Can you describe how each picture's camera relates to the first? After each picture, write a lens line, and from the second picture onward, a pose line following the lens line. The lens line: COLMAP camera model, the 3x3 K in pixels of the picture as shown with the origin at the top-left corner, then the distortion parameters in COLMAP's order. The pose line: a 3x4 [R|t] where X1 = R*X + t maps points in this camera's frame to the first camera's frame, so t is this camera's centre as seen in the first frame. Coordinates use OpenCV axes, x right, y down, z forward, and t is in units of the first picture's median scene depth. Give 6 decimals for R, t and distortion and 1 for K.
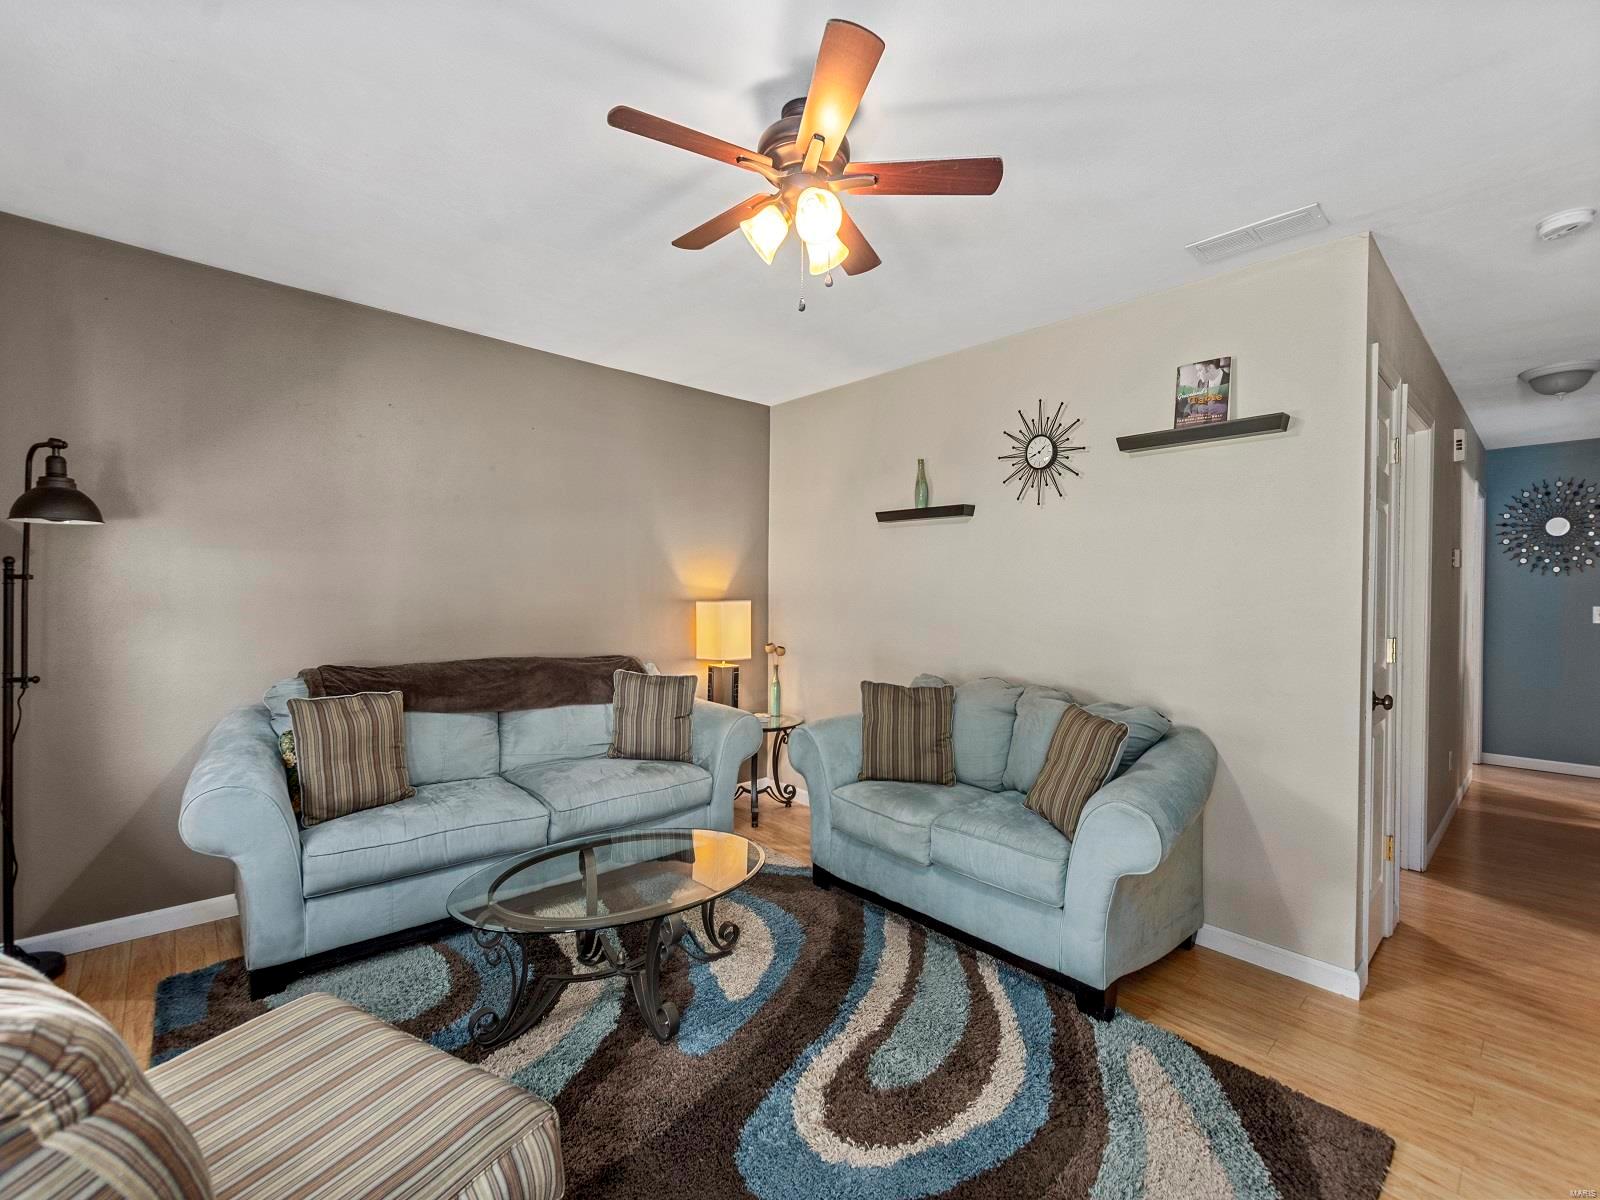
lens RADIAL K [[686.3, 0, 802.9], [0, 686.3, 612.5], [0, 0, 1]] dist [0.001775, -0.000072]
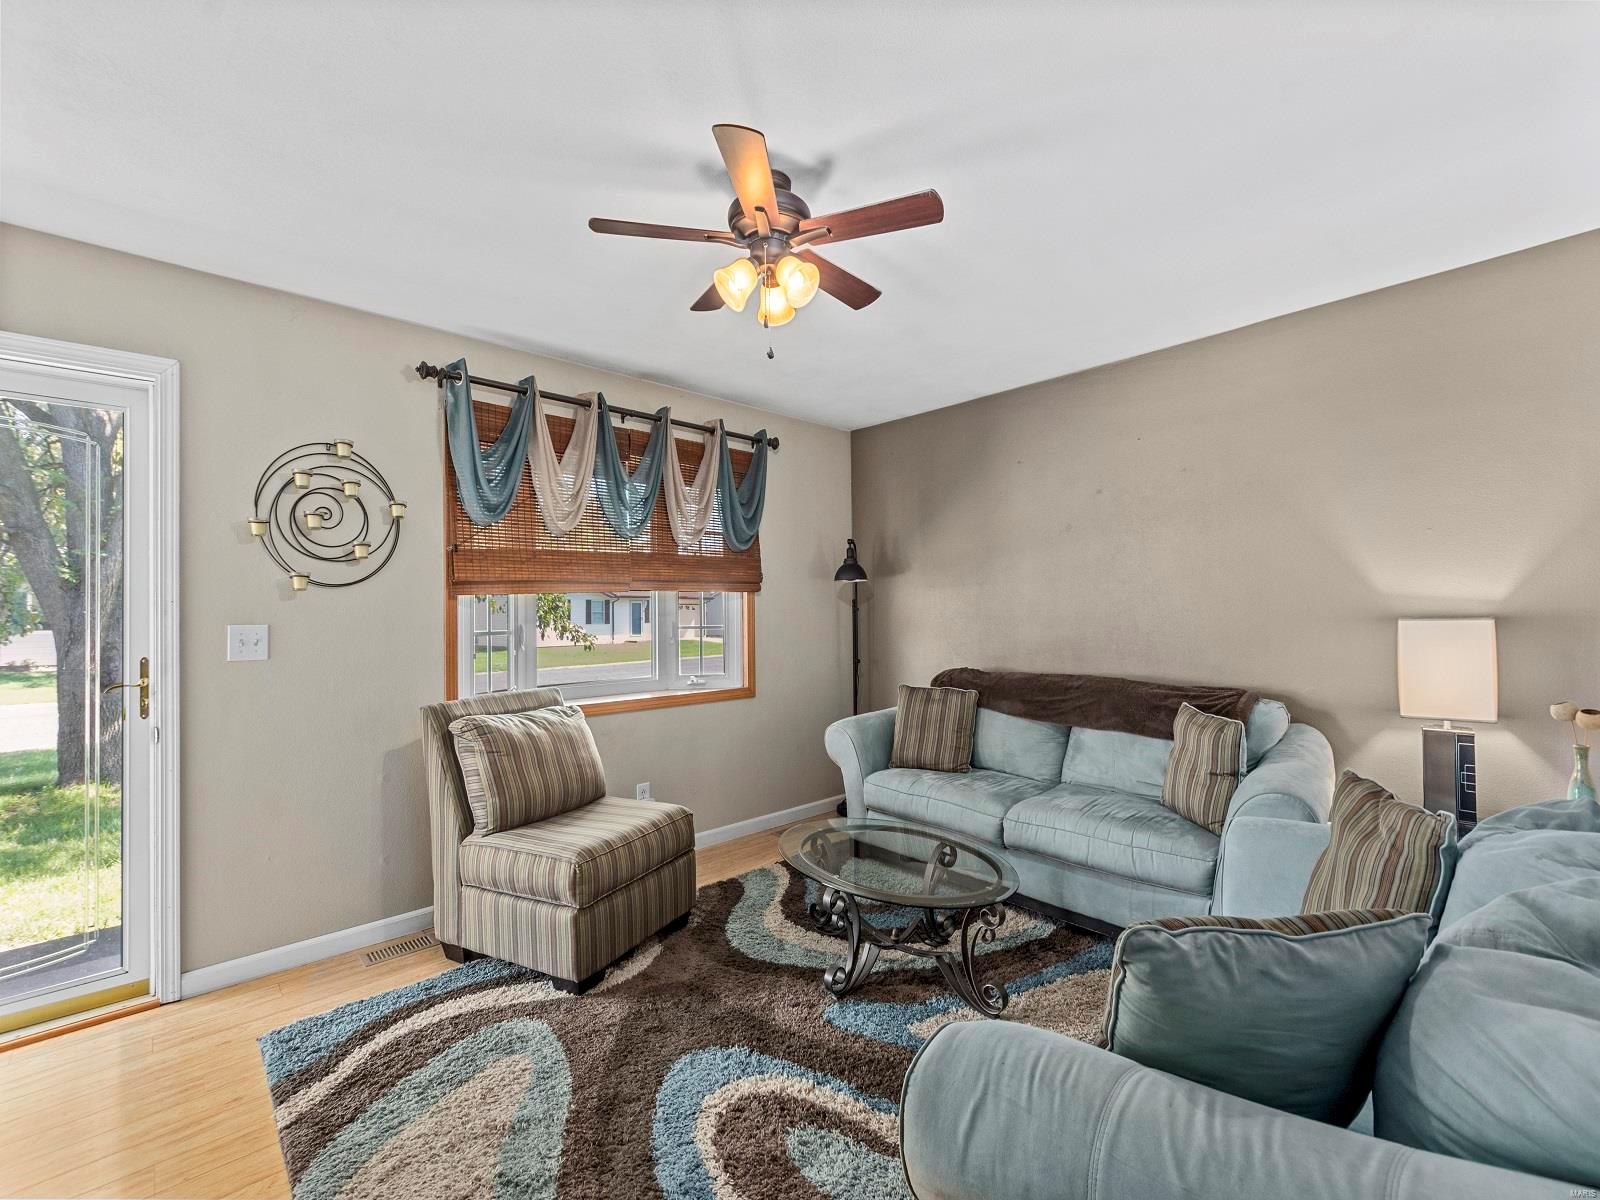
lens RADIAL K [[686.3, 0, 802.9], [0, 686.3, 612.5], [0, 0, 1]] dist [0.001775, -0.000072]
pose [[0.024037, -0.025274, -0.999392, 0.657431], [-0.024705, 0.999360, -0.025868, 0.009916], [0.999406, 0.025312, 0.023397, 0.615020]]
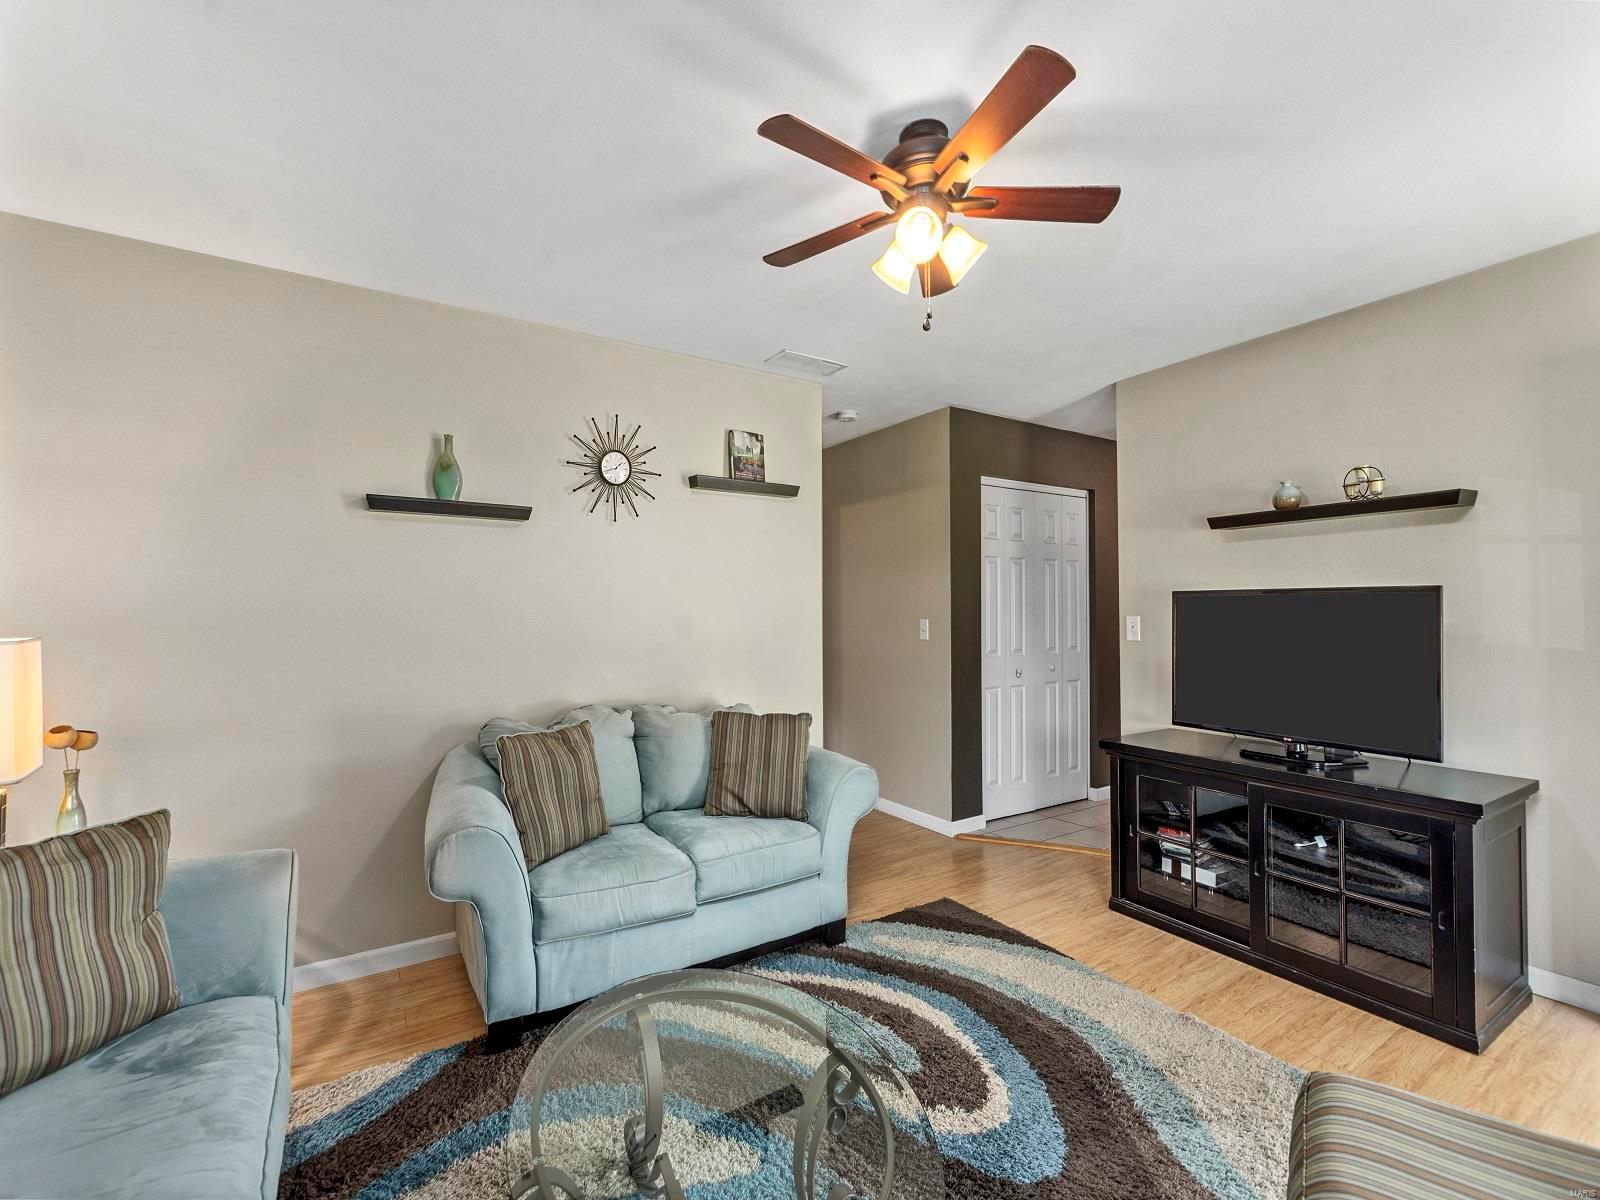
lens RADIAL K [[686.3, 0, 802.9], [0, 686.3, 612.5], [0, 0, 1]] dist [0.001775, -0.000072]
pose [[0.155005, -0.001975, 0.987912, -0.604713], [0.053747, 0.998534, -0.006436, -0.006988], [-0.986451, 0.054095, 0.154884, 0.618734]]
